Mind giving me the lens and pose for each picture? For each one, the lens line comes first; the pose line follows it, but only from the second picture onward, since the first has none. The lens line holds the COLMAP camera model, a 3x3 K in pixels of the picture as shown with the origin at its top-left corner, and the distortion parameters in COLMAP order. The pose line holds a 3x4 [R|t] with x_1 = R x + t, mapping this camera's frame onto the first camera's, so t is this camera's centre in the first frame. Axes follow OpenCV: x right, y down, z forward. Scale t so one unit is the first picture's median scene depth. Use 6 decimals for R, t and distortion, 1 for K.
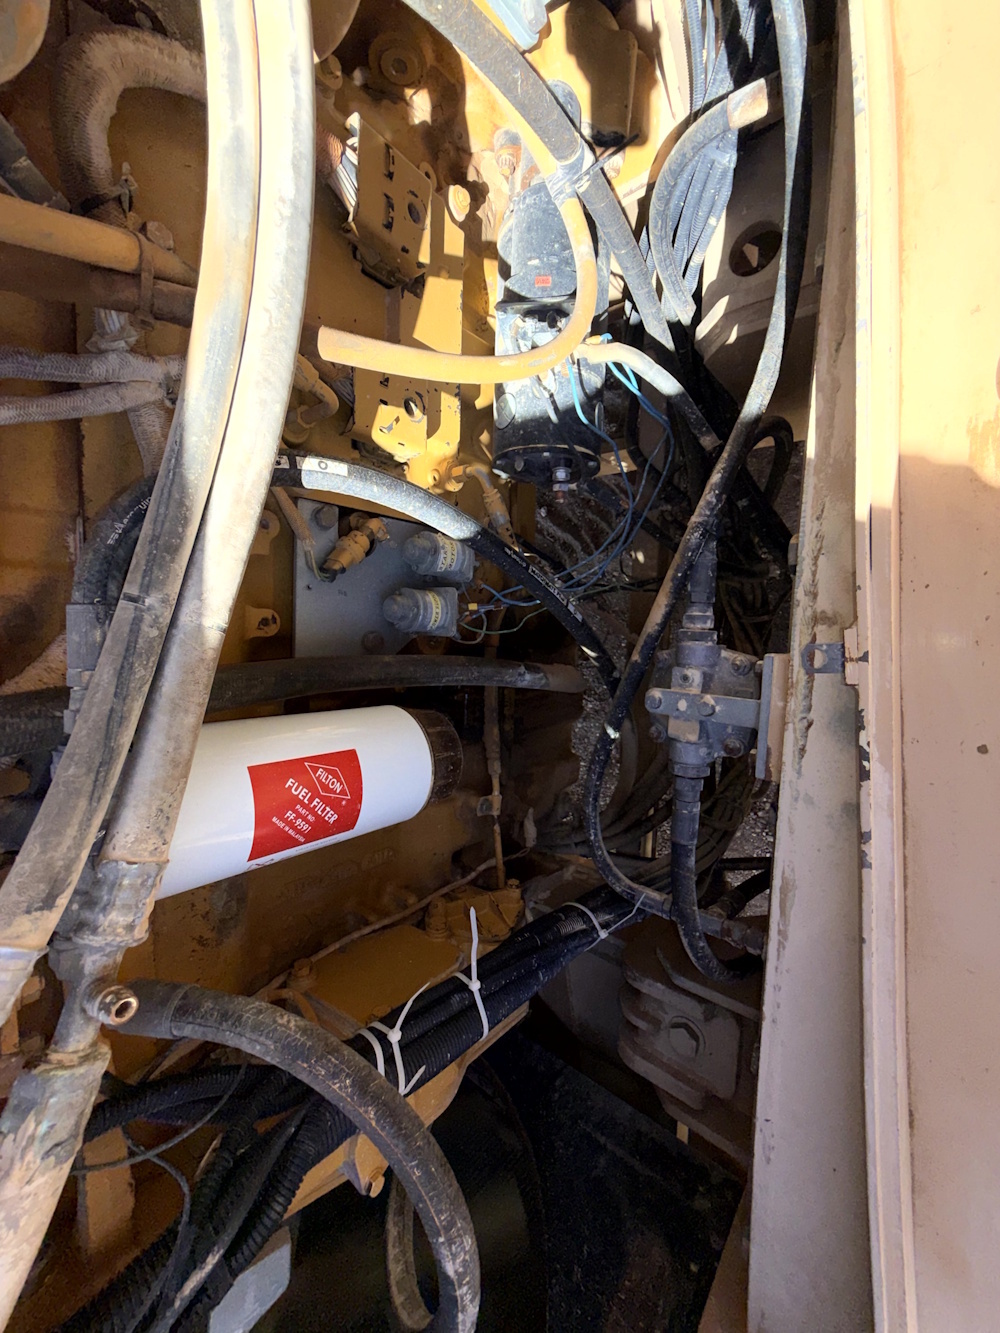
lens RADIAL K [[541.7, 0, 504.9], [0, 541.7, 668.6], [0, 0, 1]] dist [0.000559, 0.000092]
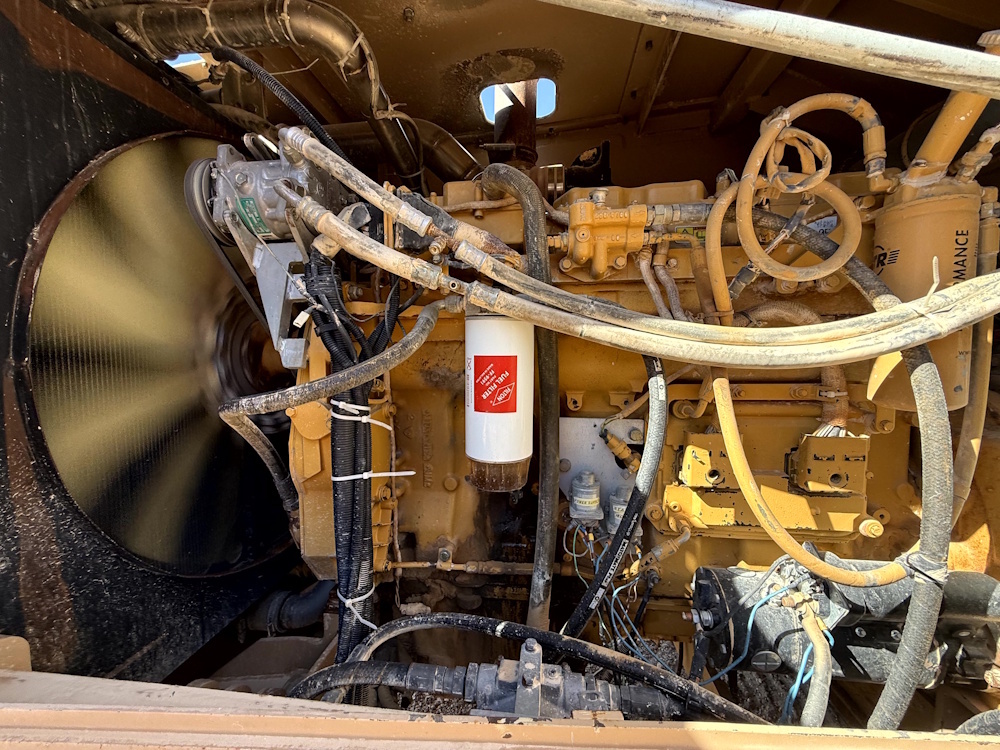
lens RADIAL K [[406.4, 0, 496.4], [0, 406.4, 373.8], [0, 0, 1]] dist [0.000559, 0.000092]
pose [[-0.063998, 0.683315, -0.727313, 0.568102], [-0.997915, -0.037689, 0.052399, 0.123620], [0.008393, 0.729150, 0.684303, -0.070722]]
